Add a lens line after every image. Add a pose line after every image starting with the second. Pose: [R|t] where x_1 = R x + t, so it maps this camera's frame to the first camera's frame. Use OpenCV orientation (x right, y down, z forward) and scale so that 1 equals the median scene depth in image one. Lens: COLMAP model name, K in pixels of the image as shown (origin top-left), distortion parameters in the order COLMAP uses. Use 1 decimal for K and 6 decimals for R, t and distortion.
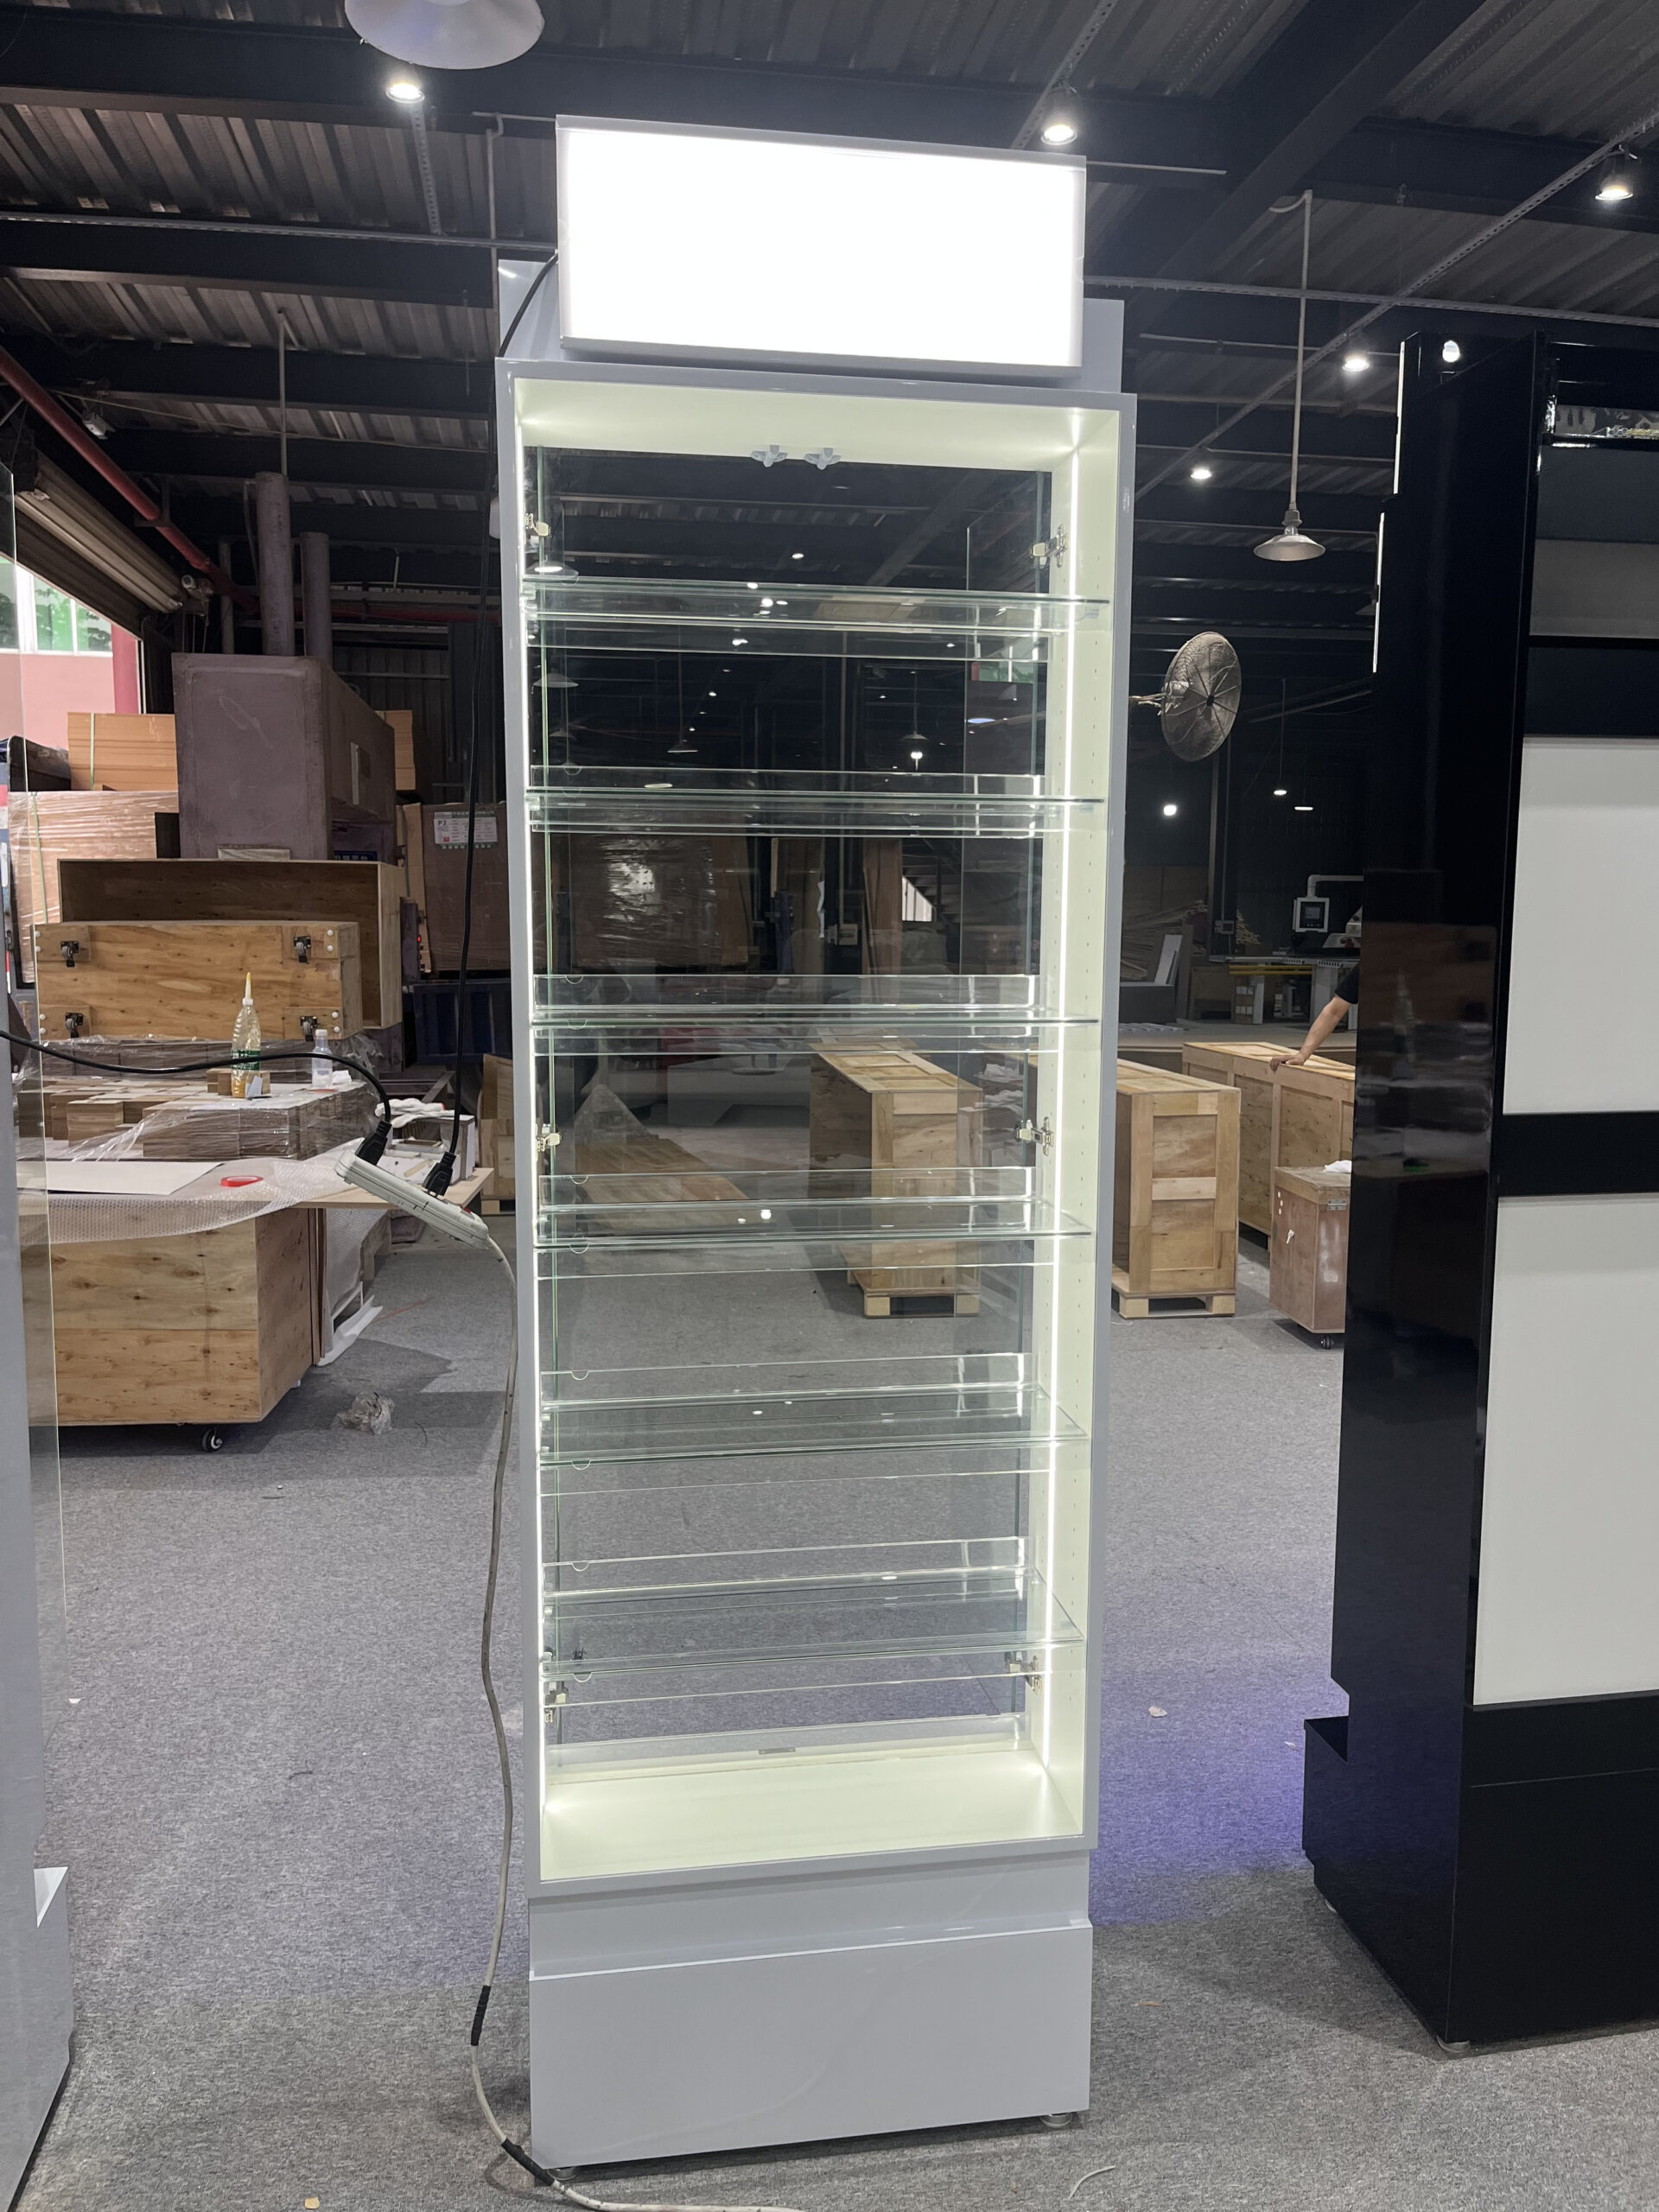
lens RADIAL K [[1705.2, 0, 835.9], [0, 1705.2, 1130.8], [0, 0, 1]] dist [0.069040, -0.121629]
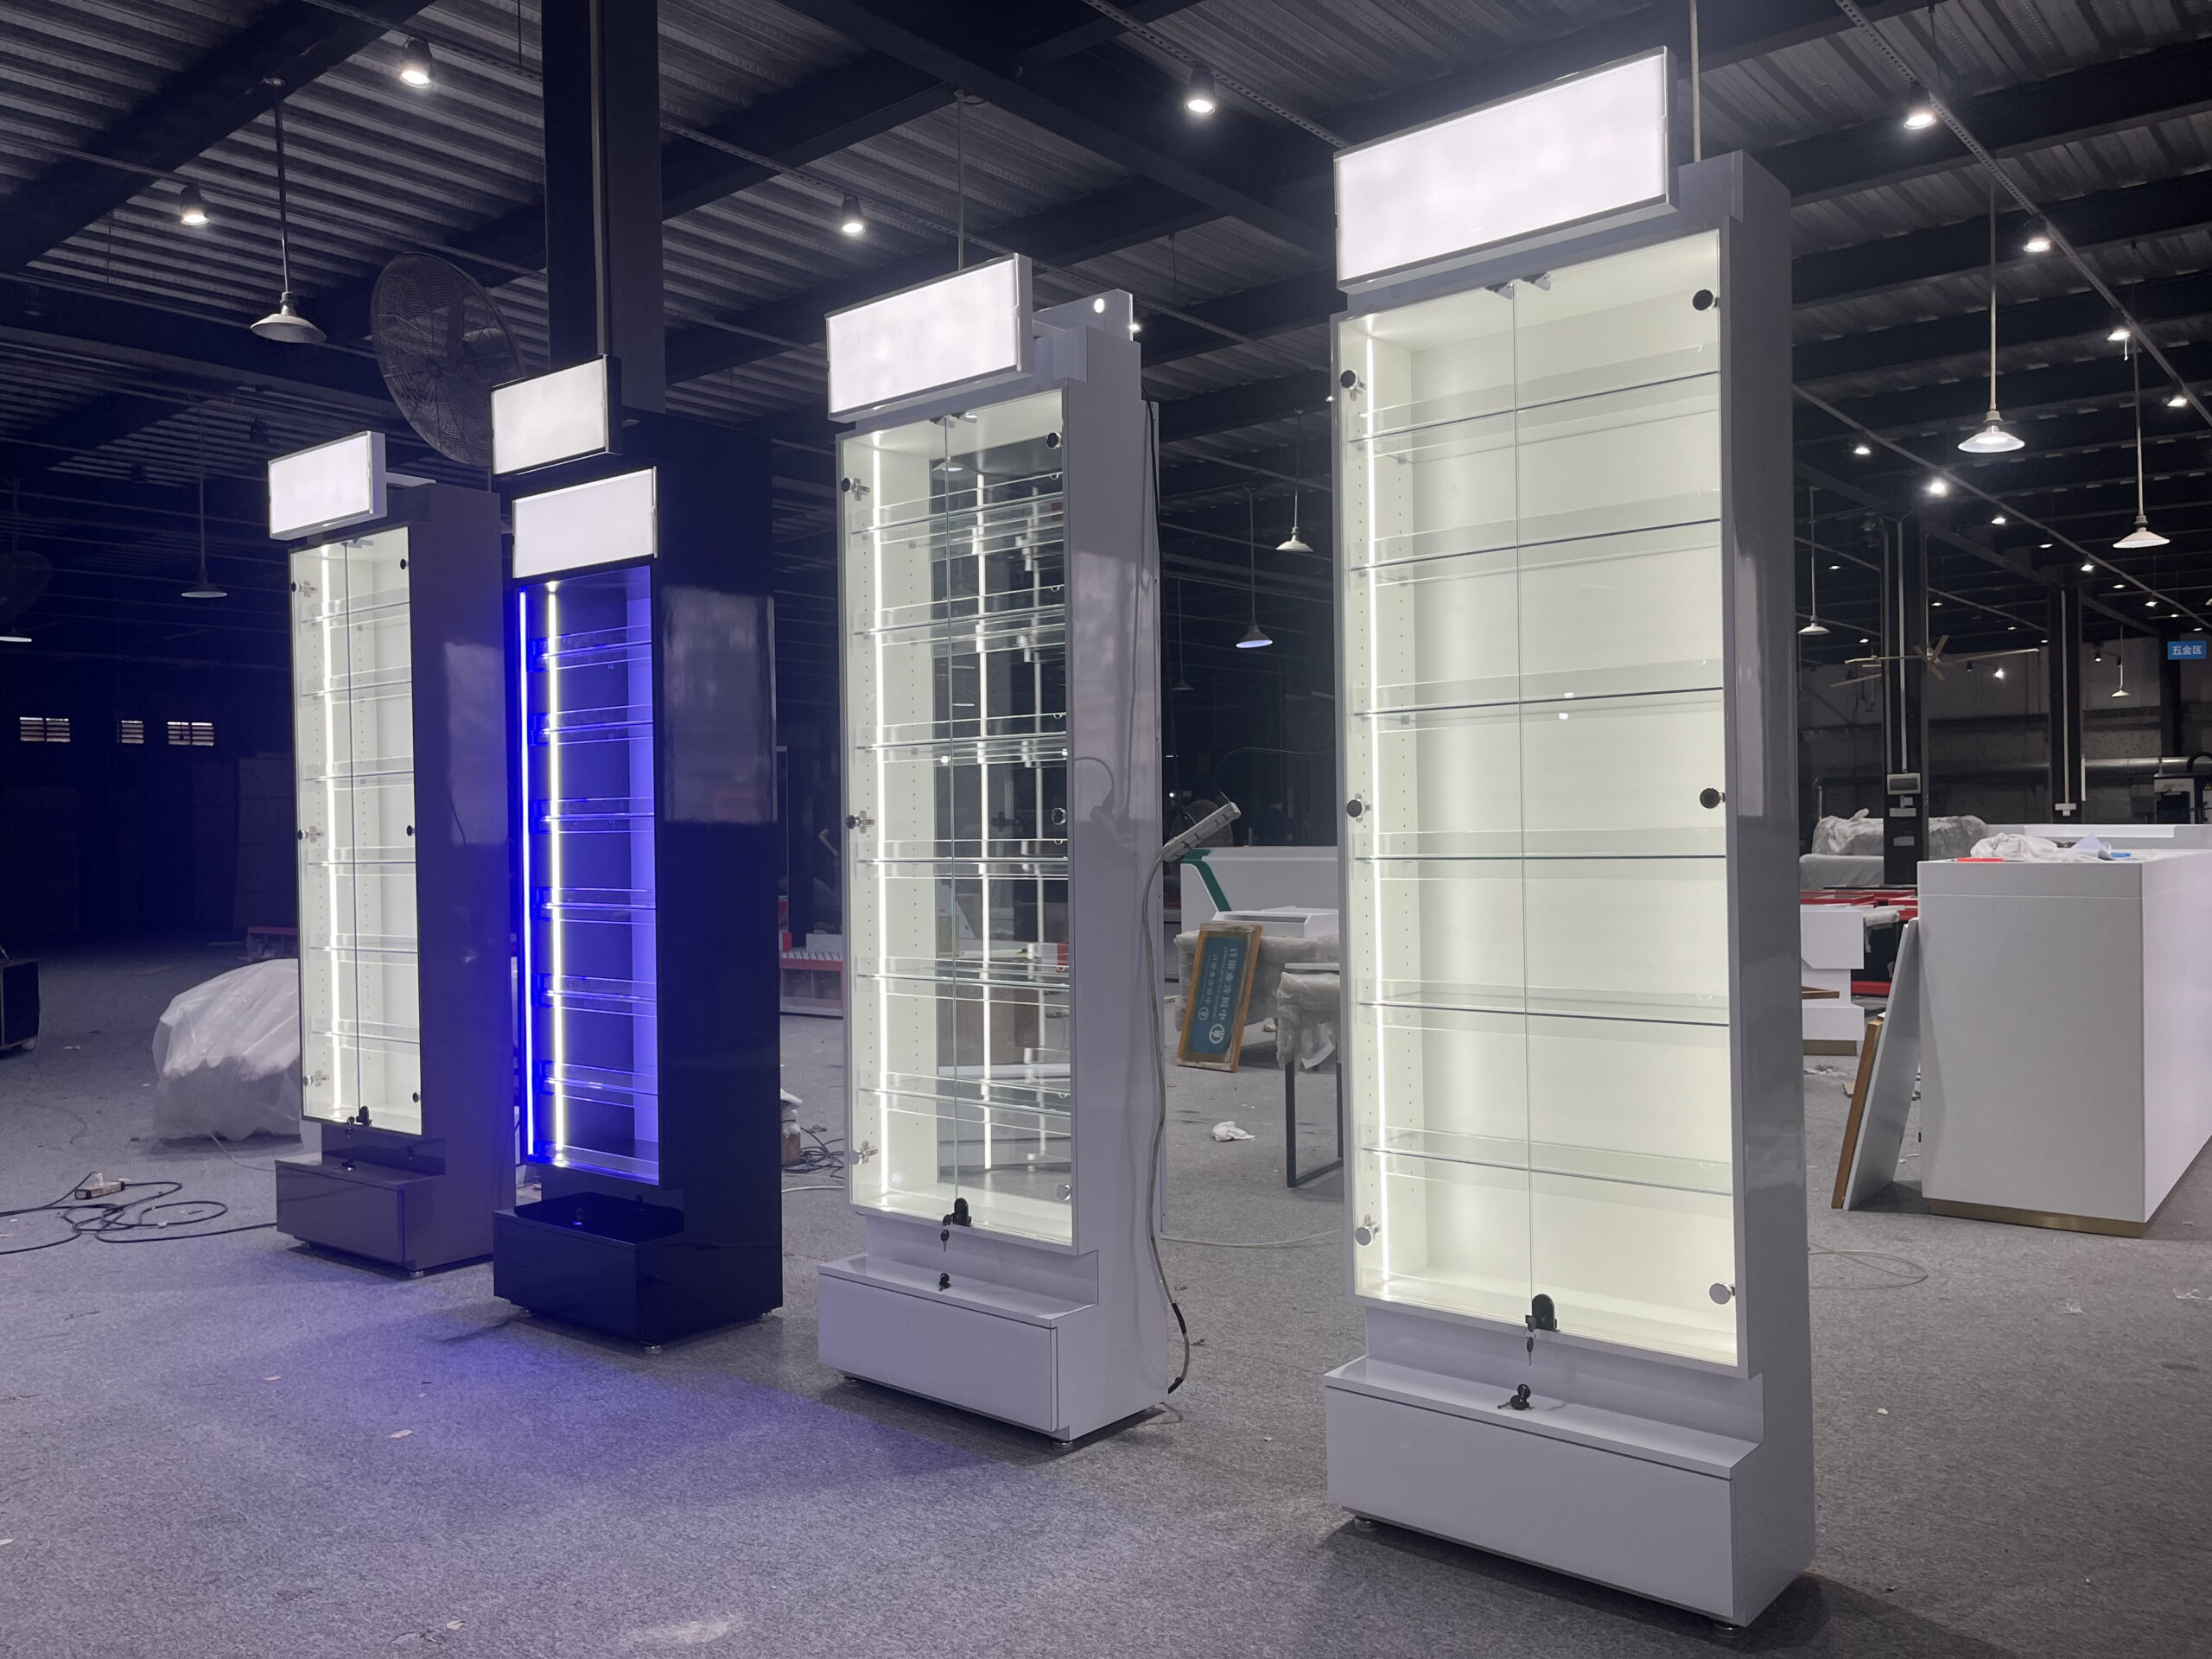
lens RADIAL K [[1685.3, 0, 1126.0], [0, 1685.3, 820.9], [0, 0, 1]] dist [0.079560, -0.102211]
pose [[-0.651780, 0.007321, 0.758373, -0.586064], [0.109000, 0.990476, 0.084118, -0.049563], [-0.750534, 0.137489, -0.646370, 0.831222]]
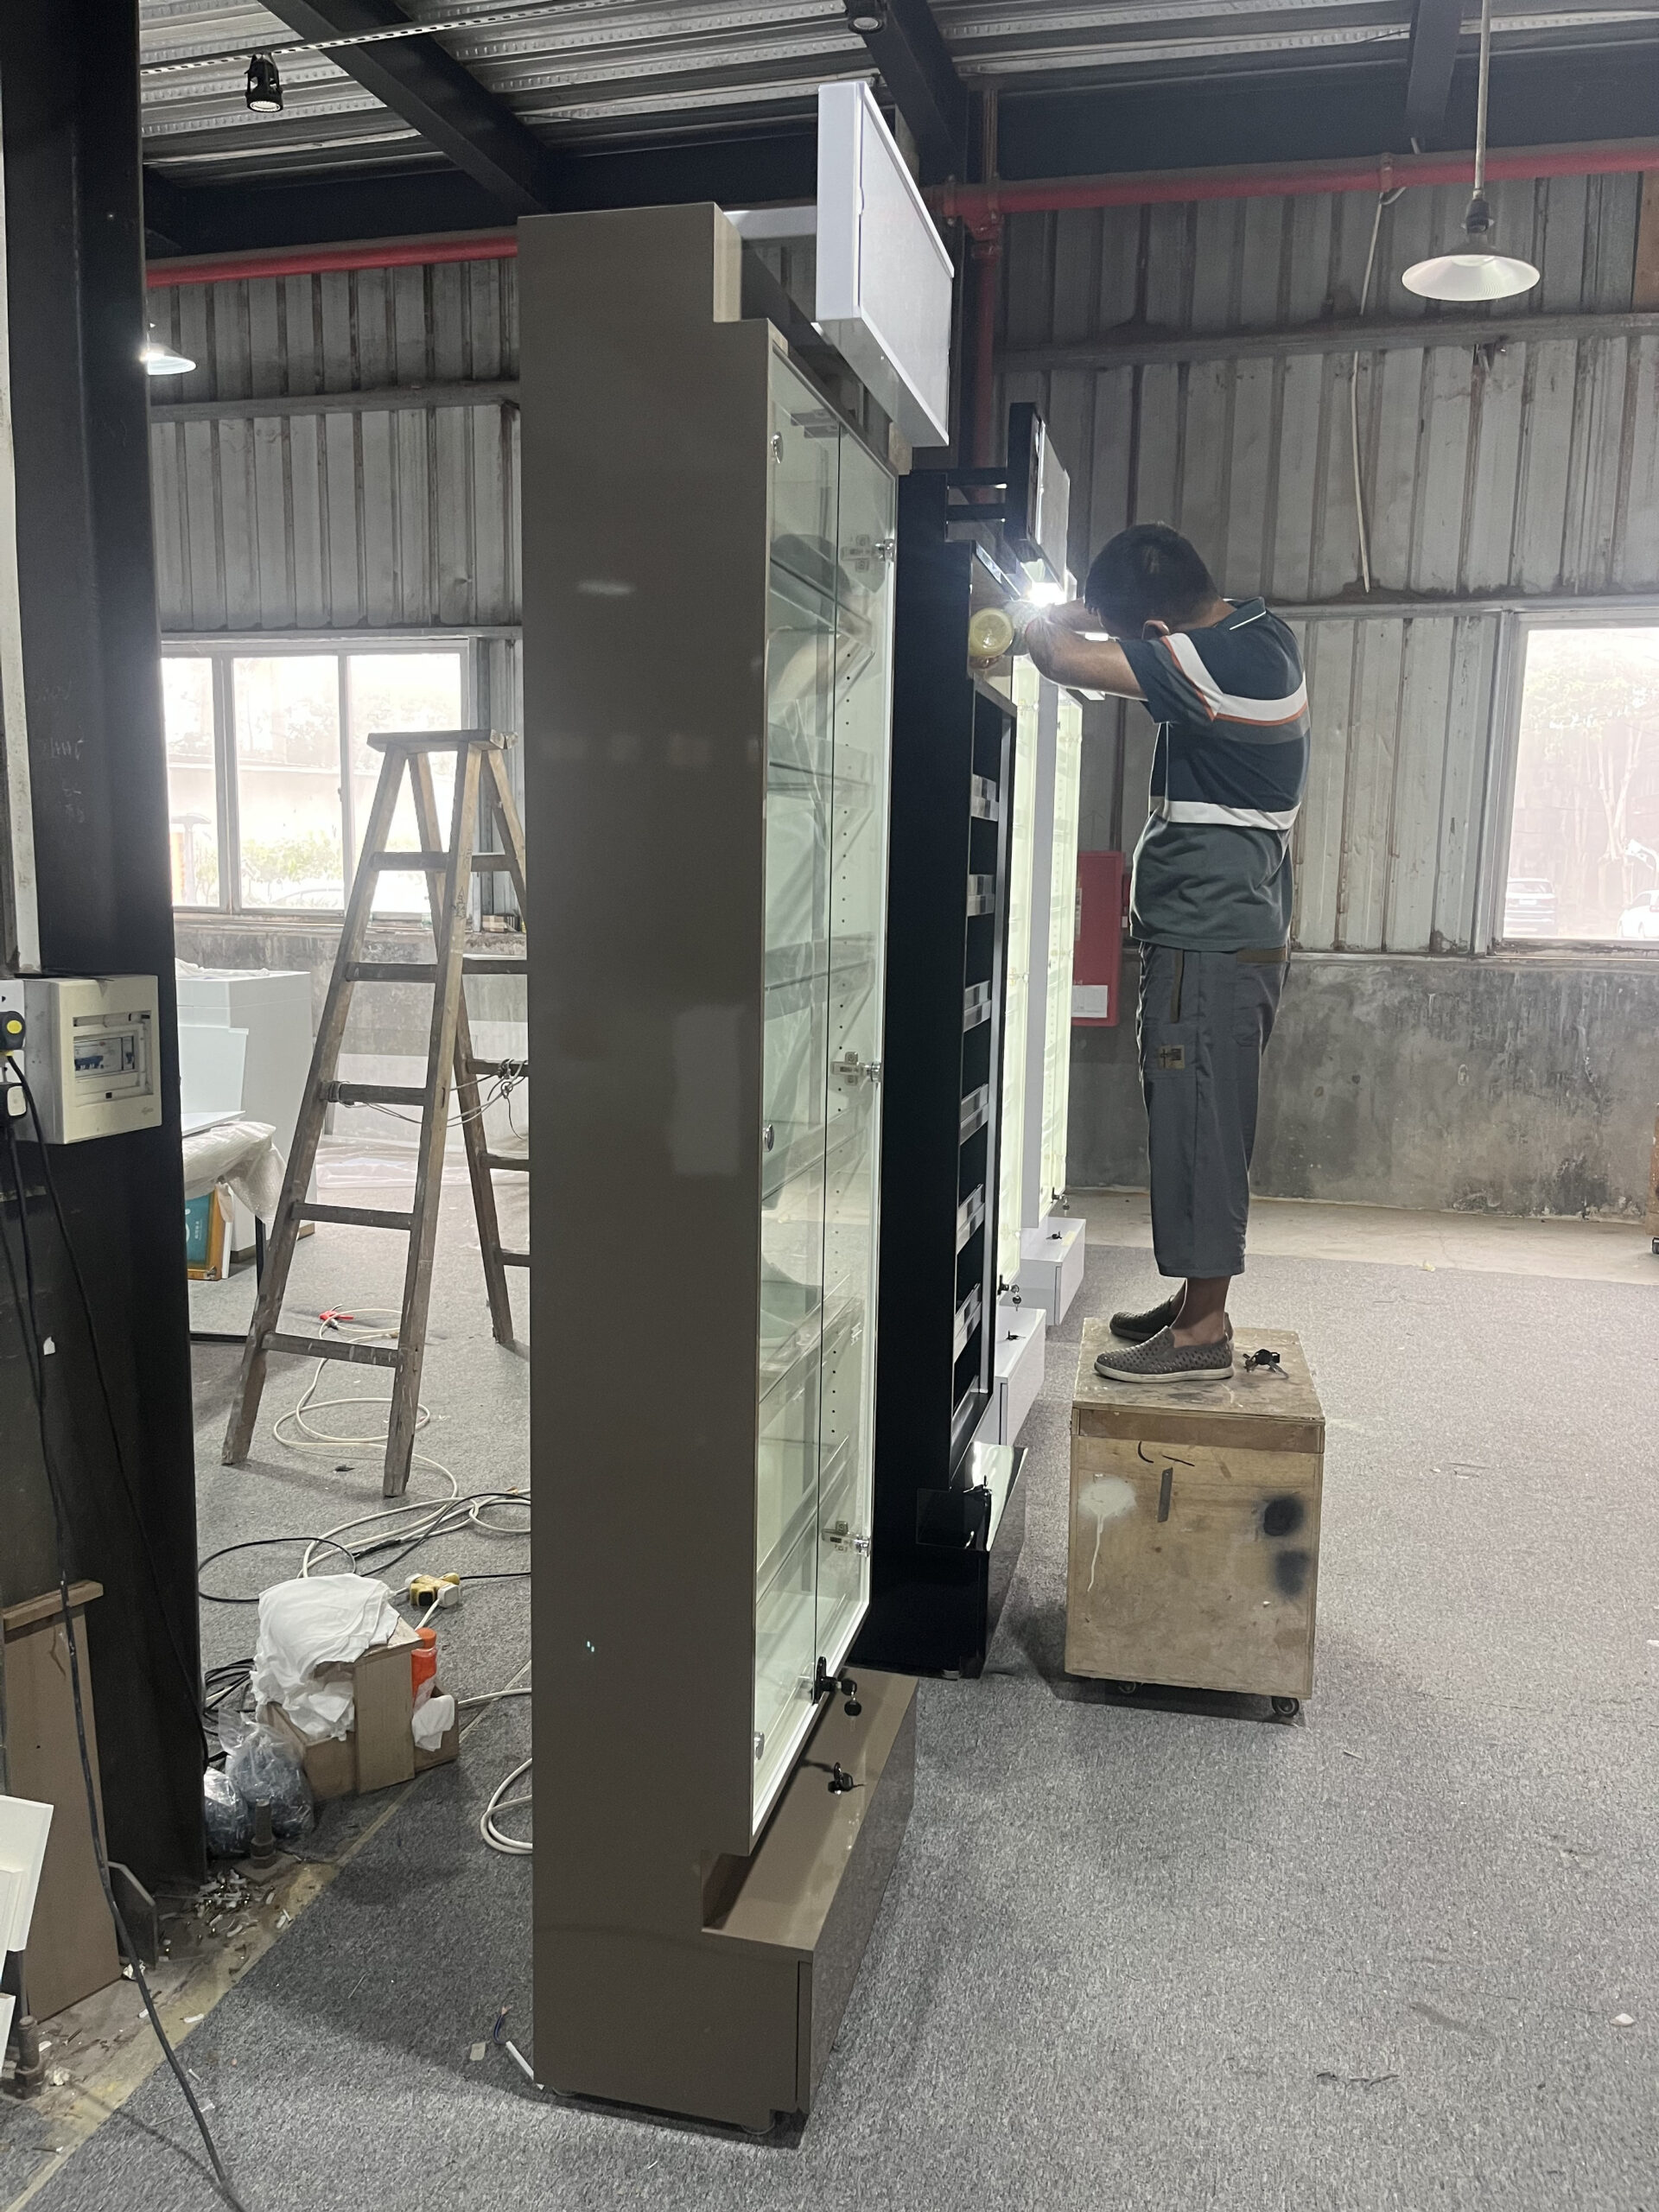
lens RADIAL K [[1685.3, 0, 826.8], [0, 1685.3, 1113.4], [0, 0, 1]] dist [0.079560, -0.102211]
pose [[-0.417172, 0.118407, -0.901081, 0.819384], [-0.133833, 0.972664, 0.189774, -0.085890], [0.898920, 0.199762, -0.389921, 0.705241]]
